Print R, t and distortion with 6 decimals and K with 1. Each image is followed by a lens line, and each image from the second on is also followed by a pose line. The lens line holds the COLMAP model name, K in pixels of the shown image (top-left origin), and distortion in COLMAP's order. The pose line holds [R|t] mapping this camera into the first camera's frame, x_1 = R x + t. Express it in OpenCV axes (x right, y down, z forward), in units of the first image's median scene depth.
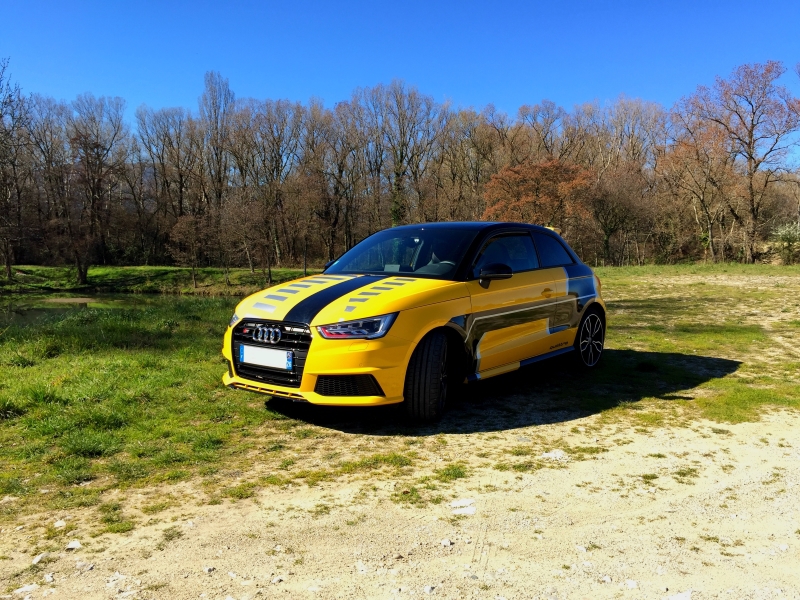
lens RADIAL K [[677.7, 0, 400.2], [0, 677.7, 301.8], [0, 0, 1]] dist [0.090102, -0.118872]
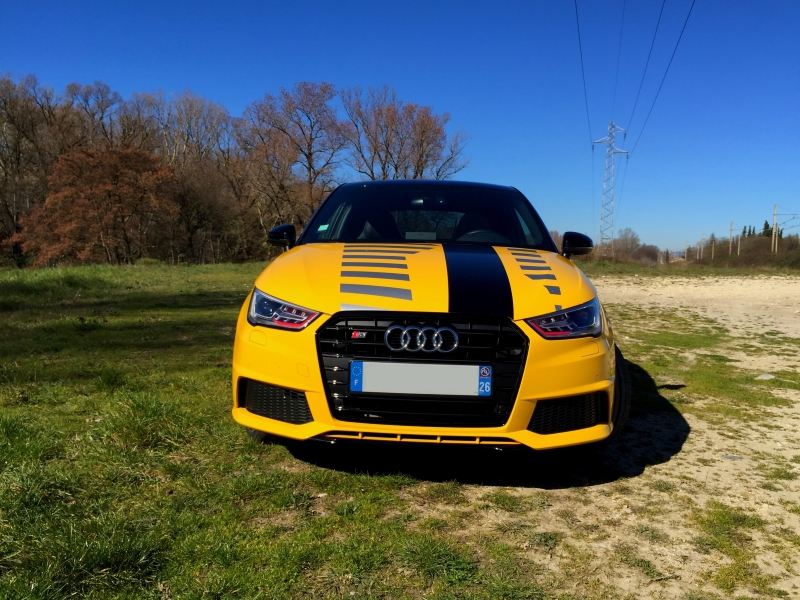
lens RADIAL K [[685.5, 0, 392.2], [0, 685.5, 302.1], [0, 0, 1]] dist [0.090149, -0.130606]
pose [[0.805830, -0.017952, 0.591875, -0.157966], [0.018564, 0.999815, 0.005051, 0.004313], [-0.591856, 0.006917, 0.806014, 0.159936]]
